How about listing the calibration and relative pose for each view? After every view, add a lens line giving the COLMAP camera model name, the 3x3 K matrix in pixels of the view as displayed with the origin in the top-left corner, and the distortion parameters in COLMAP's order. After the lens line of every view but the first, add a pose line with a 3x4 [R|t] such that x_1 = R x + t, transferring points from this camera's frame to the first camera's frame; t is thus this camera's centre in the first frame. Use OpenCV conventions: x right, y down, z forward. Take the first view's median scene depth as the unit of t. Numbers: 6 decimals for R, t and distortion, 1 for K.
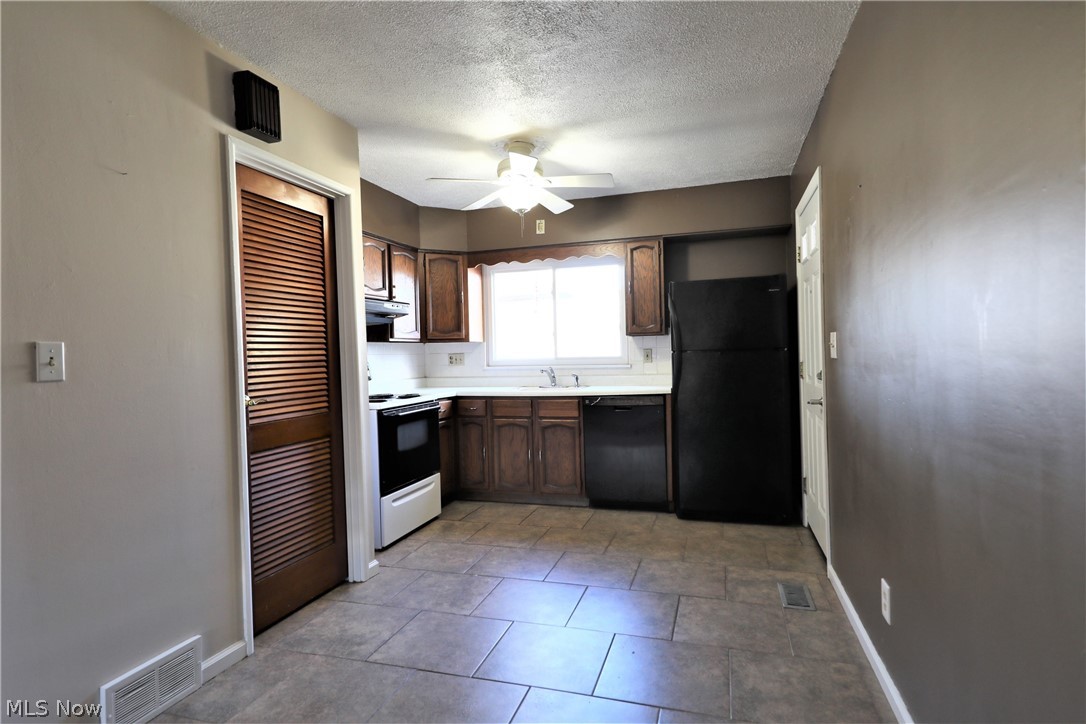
lens RADIAL K [[567.9, 0, 544.3], [0, 567.9, 358.6], [0, 0, 1]] dist [0.013487, -0.006720]
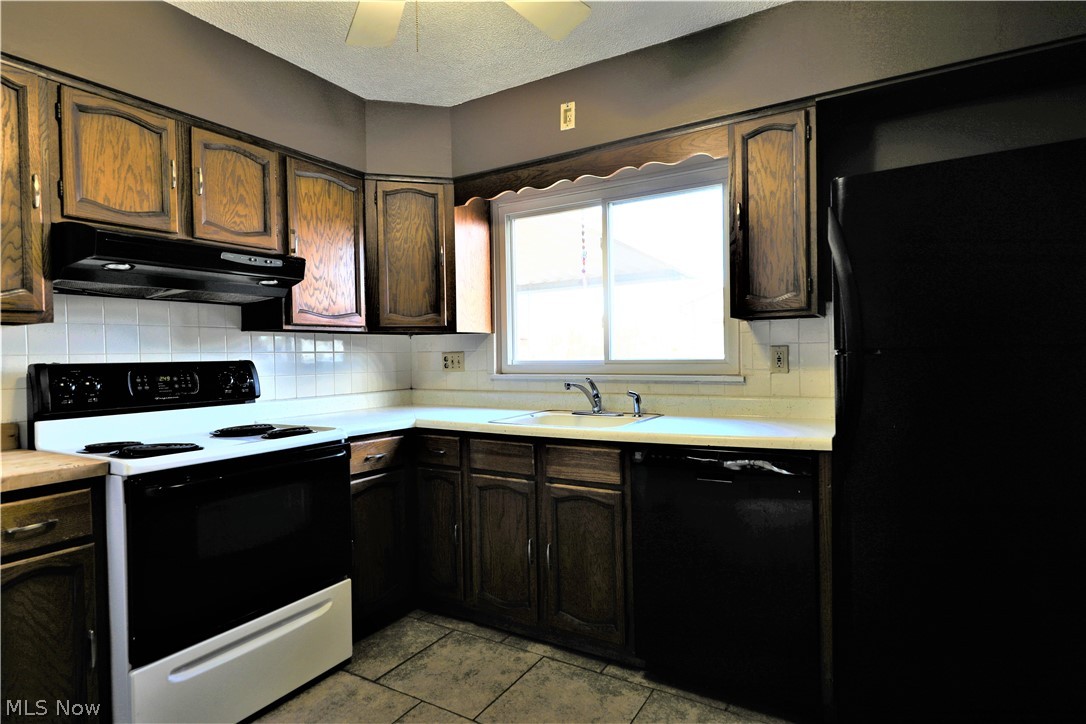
lens RADIAL K [[567.9, 0, 543.2], [0, 567.9, 359.9], [0, 0, 1]] dist [0.013487, -0.006720]
pose [[0.971630, 0.010412, -0.236277, 0.106568], [-0.009058, 0.999936, 0.006816, -0.006441], [0.236333, -0.004482, 0.971662, 0.504466]]
